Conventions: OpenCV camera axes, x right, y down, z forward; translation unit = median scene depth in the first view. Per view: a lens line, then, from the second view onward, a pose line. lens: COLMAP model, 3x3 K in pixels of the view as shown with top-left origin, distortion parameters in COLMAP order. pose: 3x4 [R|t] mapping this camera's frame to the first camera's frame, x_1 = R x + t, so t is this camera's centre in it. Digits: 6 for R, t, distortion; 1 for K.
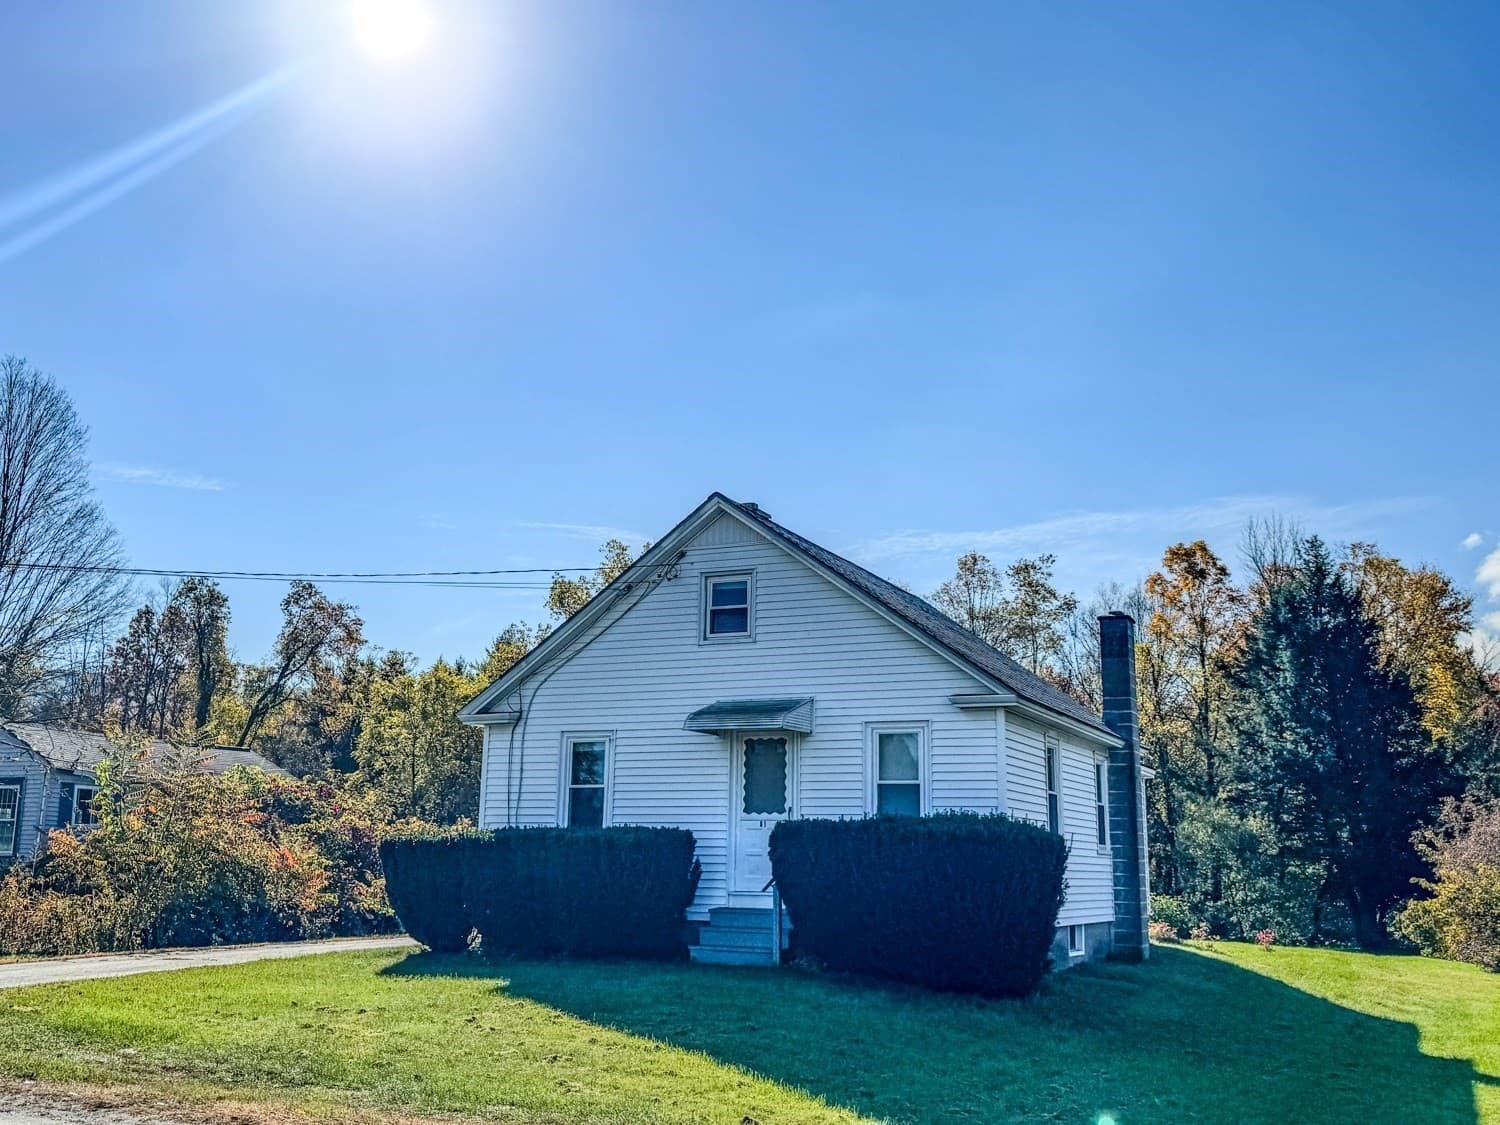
lens RADIAL K [[1494.1, 0, 750.0], [0, 1494.1, 562.5], [0, 0, 1]] dist [0.154500, -0.407896]
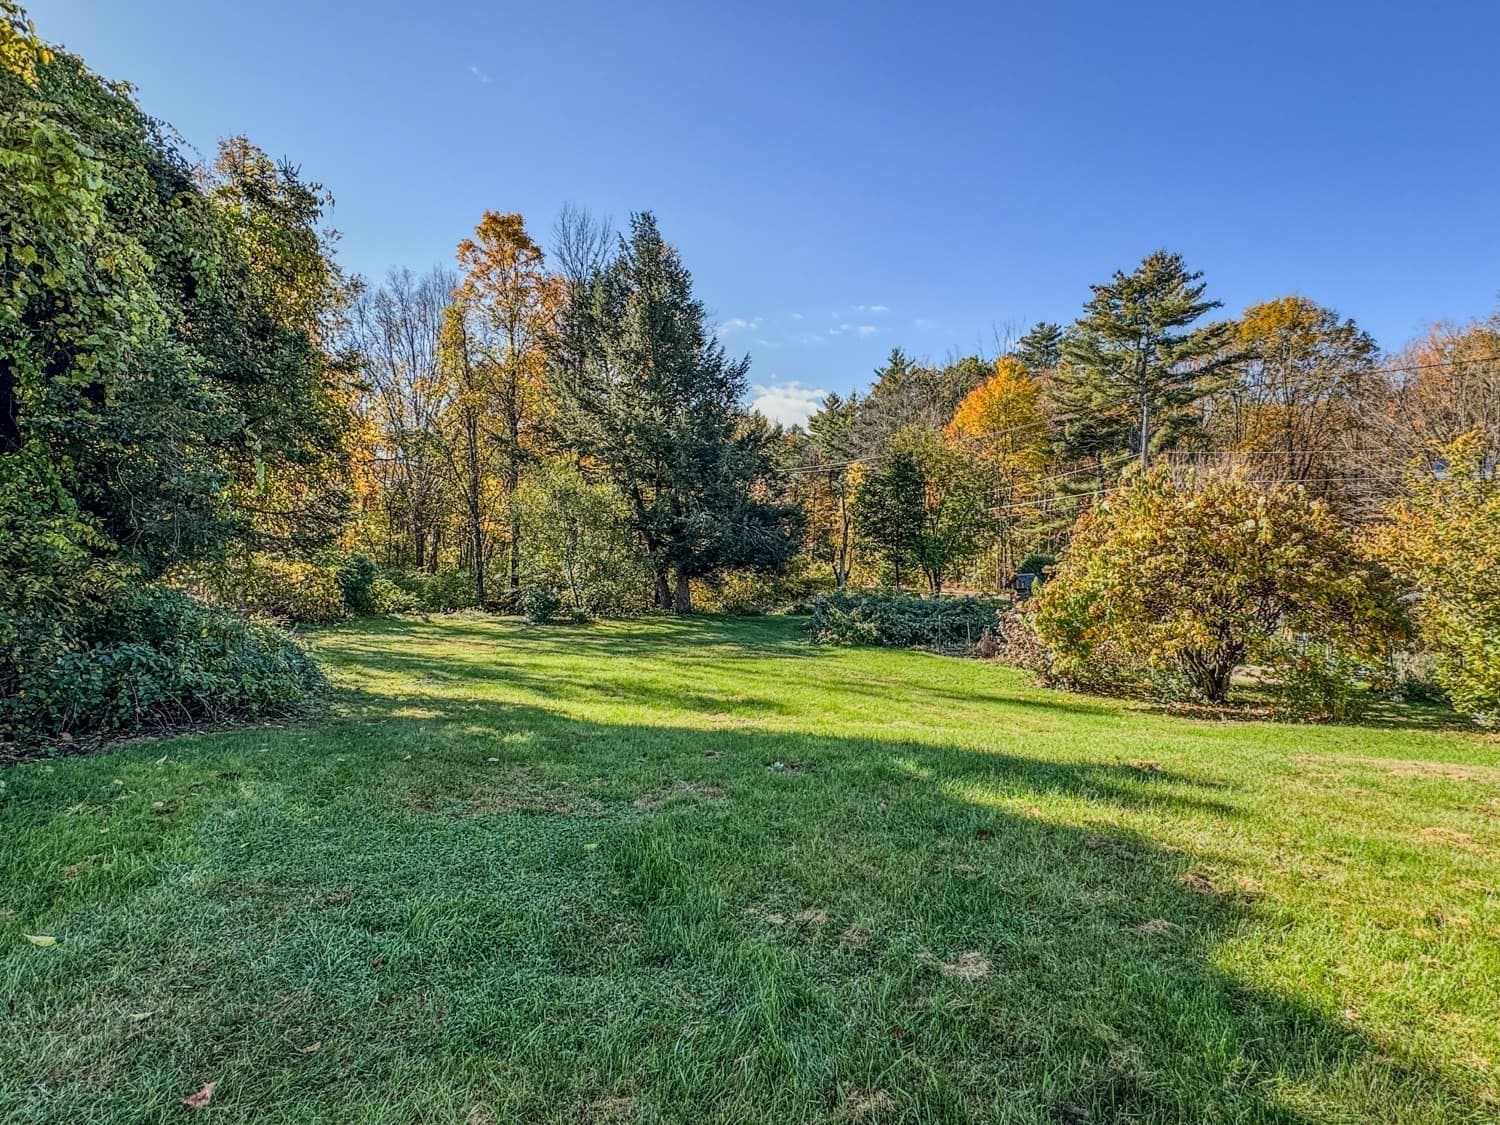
lens RADIAL K [[765.5, 0, 750.0], [0, 765.5, 562.5], [0, 0, 1]] dist [-0.000142, -0.000271]
pose [[0.744363, -0.011685, 0.667673, 0.312021], [-0.135336, 0.976458, 0.167969, 0.421336], [-0.653918, -0.215390, 0.725258, 2.013384]]
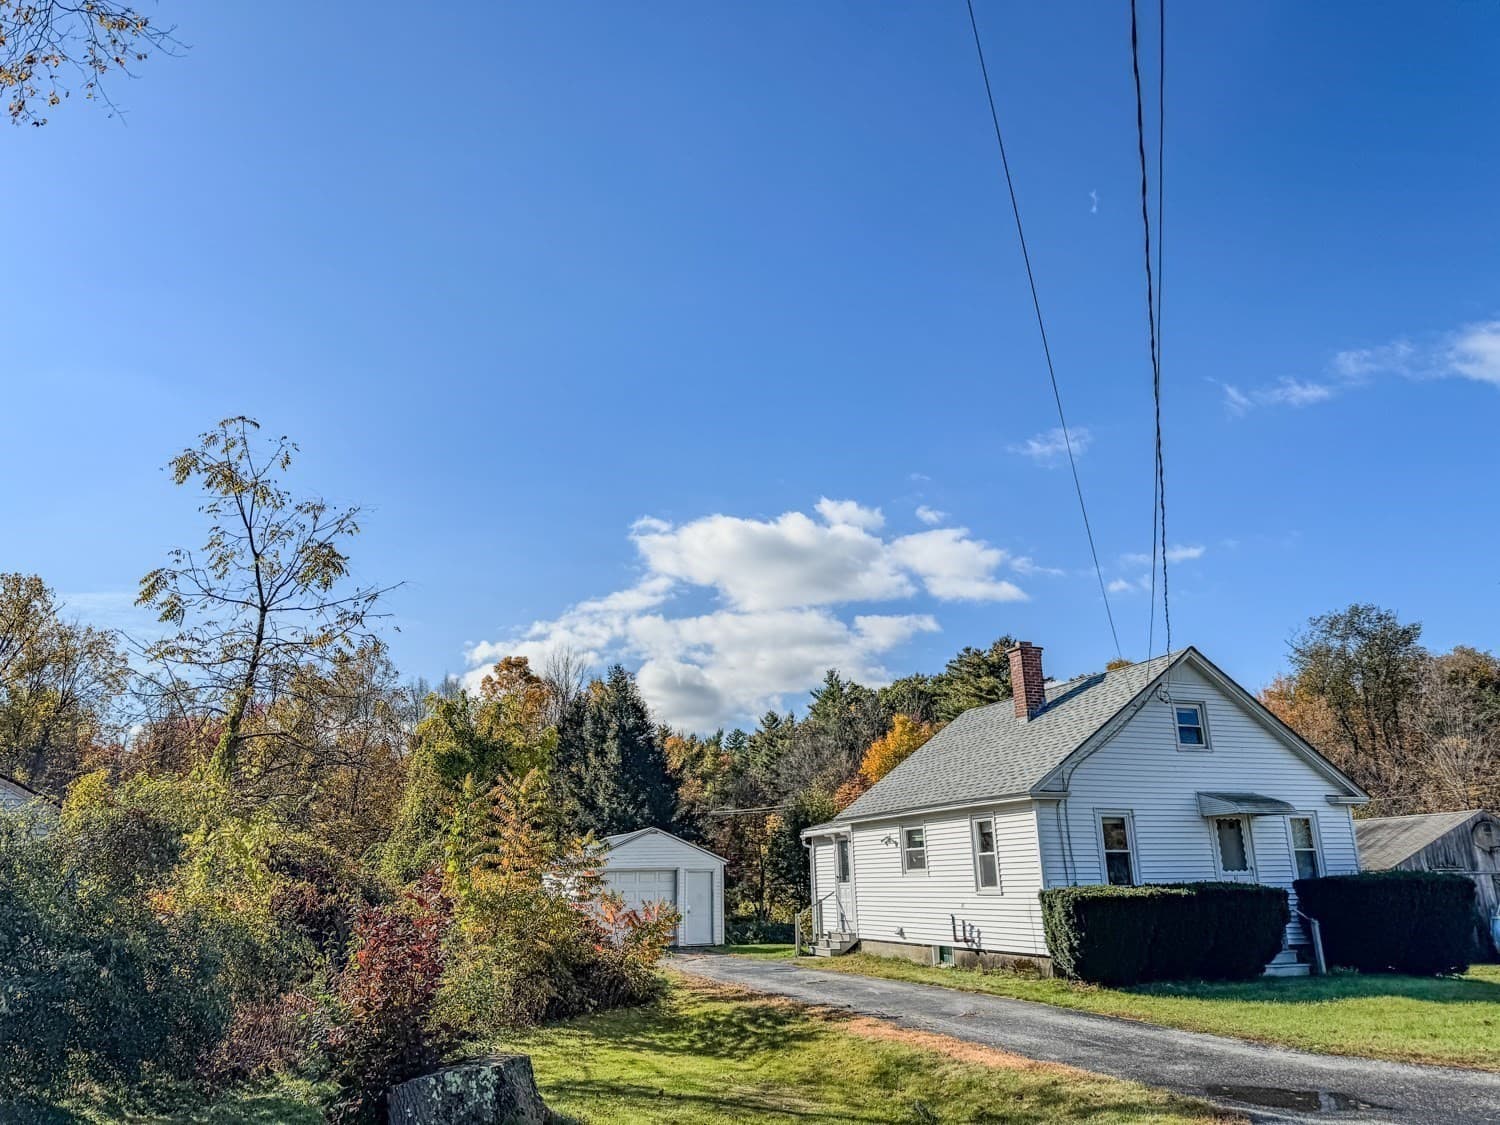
lens RADIAL K [[1051.1, 0, 750.0], [0, 1051.1, 562.5], [0, 0, 1]] dist [0.149211, -0.263644]
pose [[0.704297, 0.181064, 0.686427, -1.047710], [-0.113521, 0.983209, -0.142872, 0.070172], [-0.700770, 0.022700, 0.713026, 0.547412]]
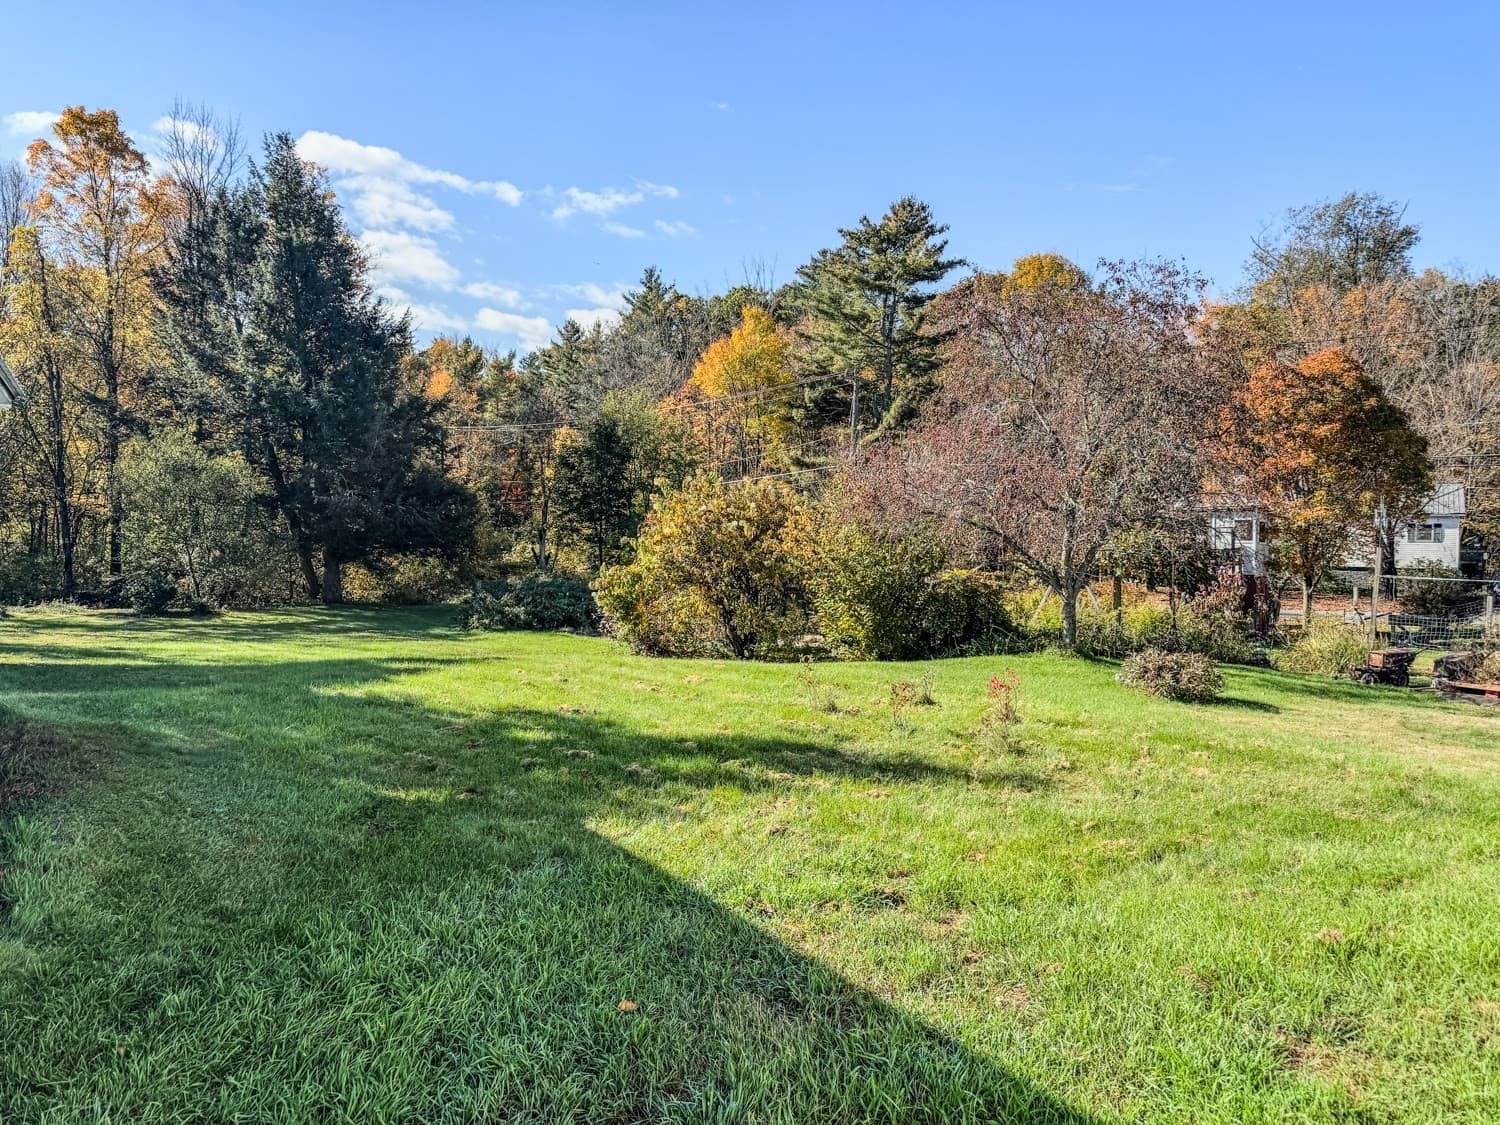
lens RADIAL K [[1063.5, 0, 750.0], [0, 1063.5, 562.5], [0, 0, 1]] dist [0.084331, -0.104096]
pose [[0.562466, -0.028915, 0.826315, 0.049442], [-0.172434, 0.973311, 0.151433, 0.296354], [-0.808640, -0.227661, 0.542469, 1.519067]]
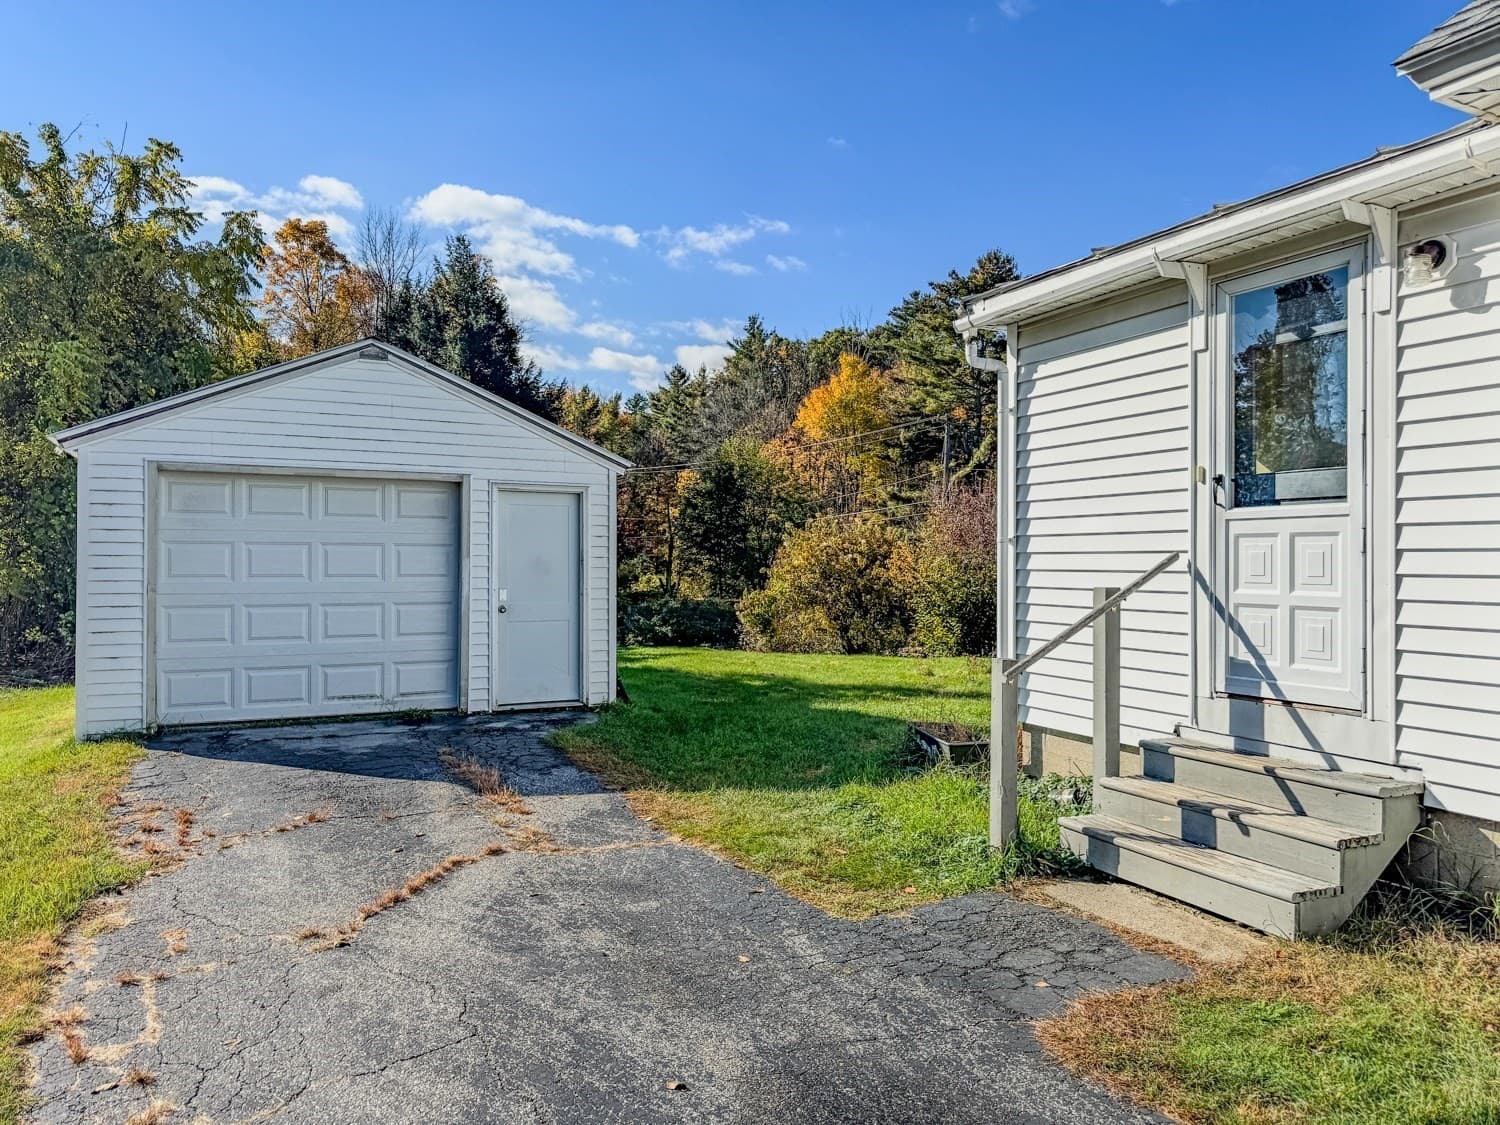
lens RADIAL K [[1063.5, 0, 750.0], [0, 1063.5, 562.5], [0, 0, 1]] dist [0.084331, -0.104096]
pose [[0.632496, -0.014208, 0.774433, -0.250609], [-0.147830, 0.979239, 0.138702, 0.255353], [-0.760325, -0.202213, 0.617264, 1.353545]]
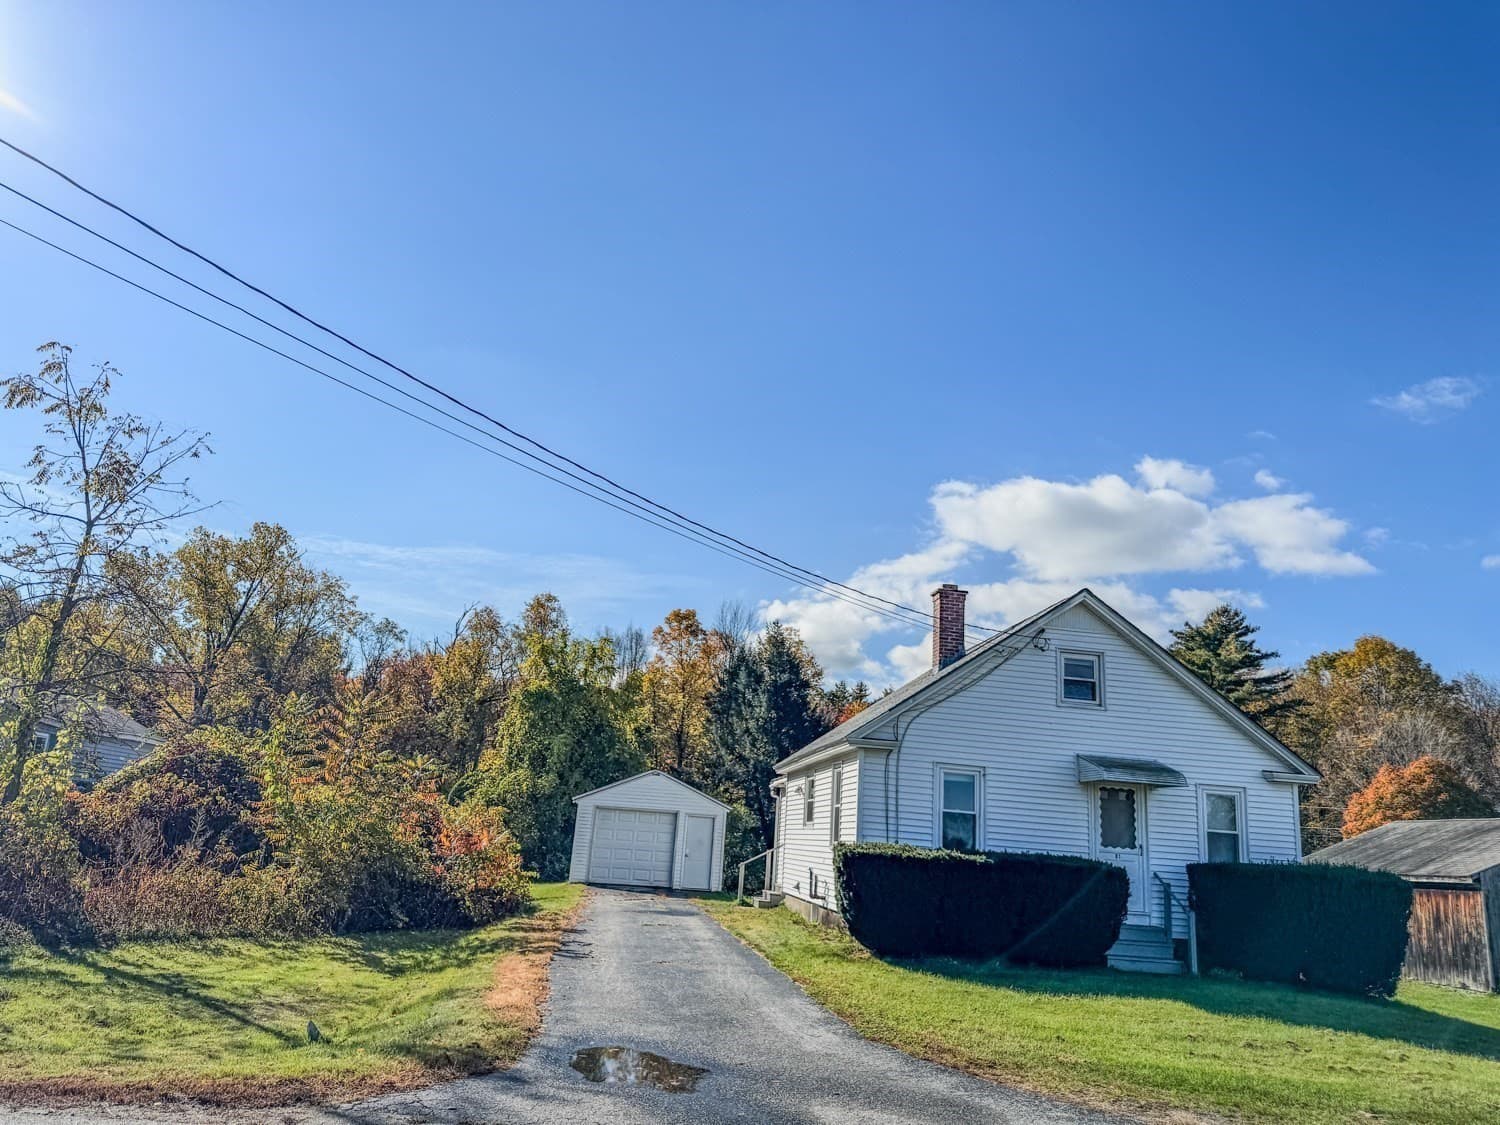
lens RADIAL K [[1051.1, 0, 750.0], [0, 1051.1, 562.5], [0, 0, 1]] dist [0.149211, -0.263644]
pose [[0.849284, 0.173589, 0.498581, -0.711506], [-0.155977, 0.984742, -0.077162, 0.045359], [-0.504368, -0.012235, 0.863402, 0.358036]]
